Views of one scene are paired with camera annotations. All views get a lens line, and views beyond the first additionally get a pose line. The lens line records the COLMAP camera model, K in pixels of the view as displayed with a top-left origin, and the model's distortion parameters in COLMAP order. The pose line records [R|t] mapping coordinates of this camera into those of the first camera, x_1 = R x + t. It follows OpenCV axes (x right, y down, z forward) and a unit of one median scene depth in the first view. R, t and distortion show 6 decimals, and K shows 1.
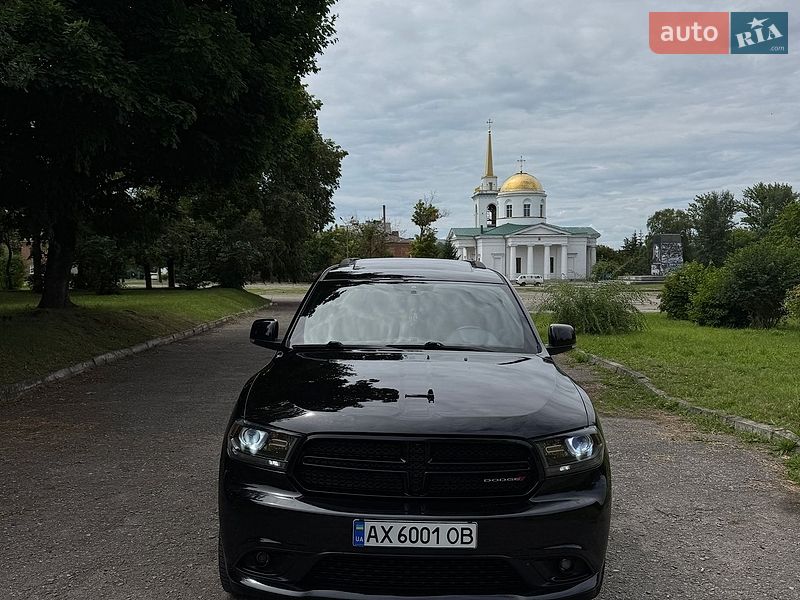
lens RADIAL K [[760.2, 0, 399.8], [0, 760.2, 306.1], [0, 0, 1]] dist [0.032037, 0.000000]
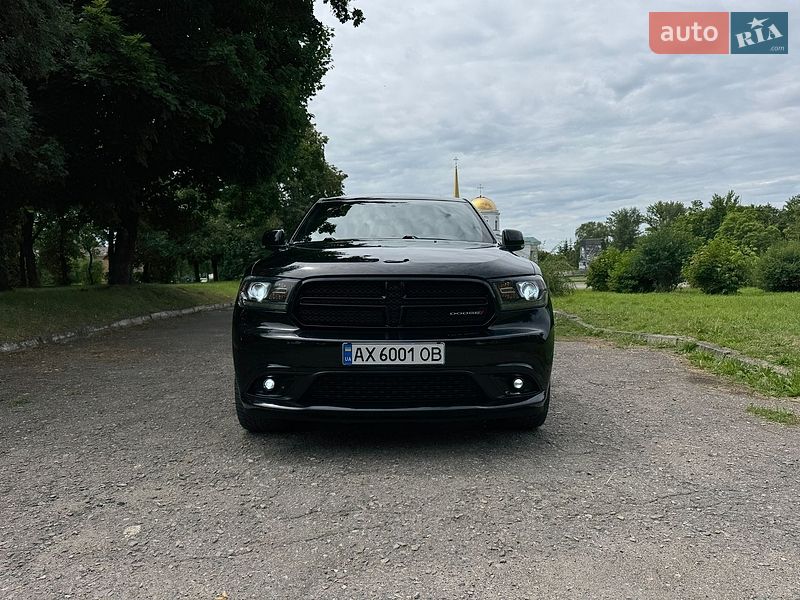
lens RADIAL K [[574.6, 0, 402.7], [0, 574.6, 304.8], [0, 0, 1]] dist [0.023255, -0.031858]
pose [[0.999593, -0.020798, 0.019535, 0.003582], [0.020698, 0.999772, 0.005308, 0.043665], [-0.019641, -0.004902, 0.999795, 0.017912]]
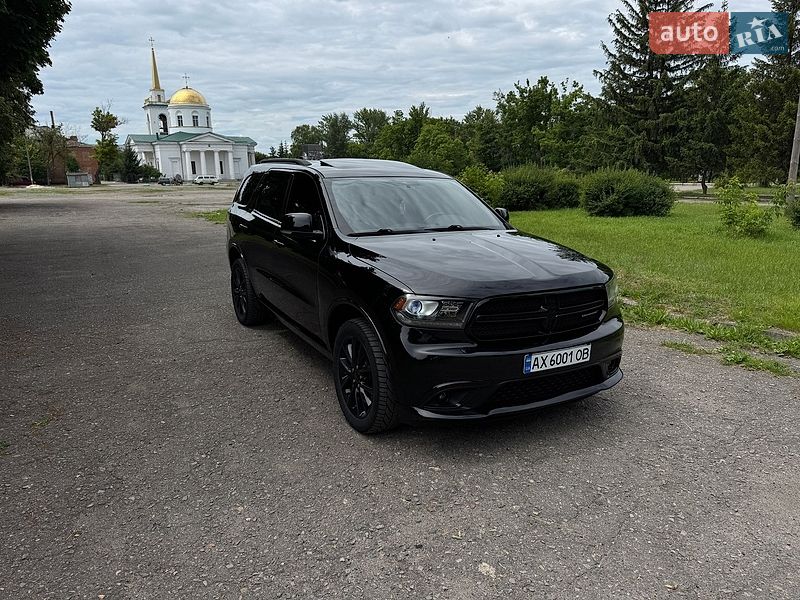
lens RADIAL K [[574.6, 0, 409.1], [0, 574.6, 300.6], [0, 0, 1]] dist [0.023255, -0.031858]
pose [[0.864202, -0.113471, 0.490183, -0.147441], [0.027468, 0.983425, 0.179224, -0.001135], [-0.502395, -0.141422, 0.852994, 0.048794]]
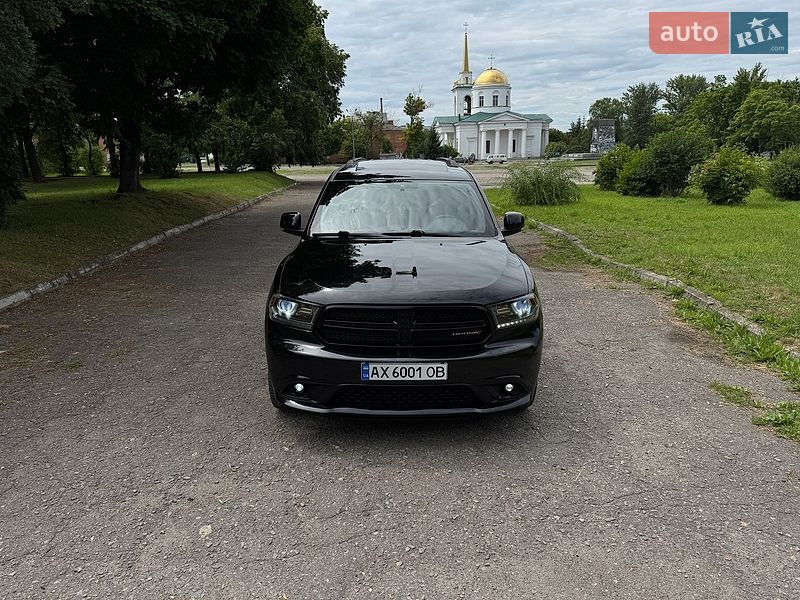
lens RADIAL K [[574.6, 0, 401.2], [0, 574.6, 304.7], [0, 0, 1]] dist [0.023255, -0.031858]
pose [[0.999791, -0.019692, 0.005404, 0.002109], [0.018099, 0.977088, 0.212066, -0.010660], [-0.009456, -0.211924, 0.977240, -0.005897]]
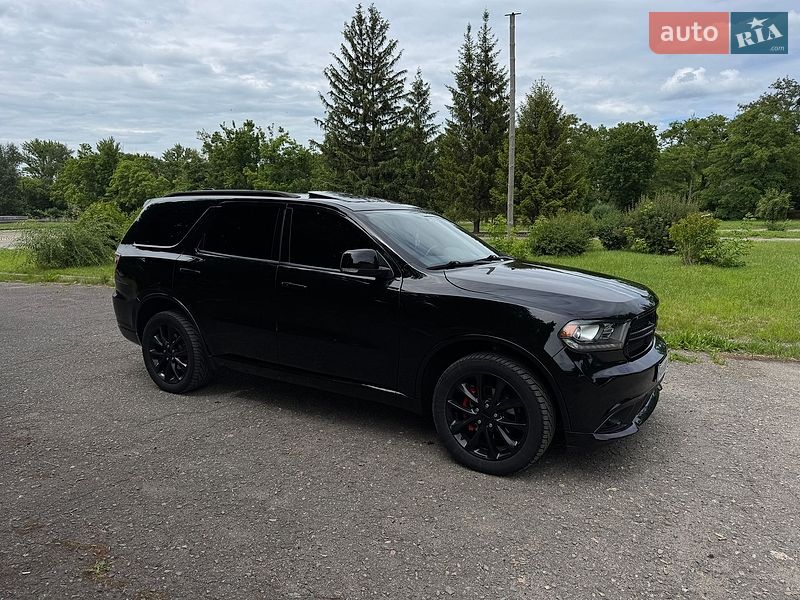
lens RADIAL K [[574.6, 0, 402.8], [0, 574.6, 292.5], [0, 0, 1]] dist [0.023255, -0.031858]
pose [[0.521794, -0.119361, 0.844680, -0.252010], [0.040649, 0.992517, 0.115142, -0.003515], [-0.852102, -0.025745, 0.522741, 0.166607]]
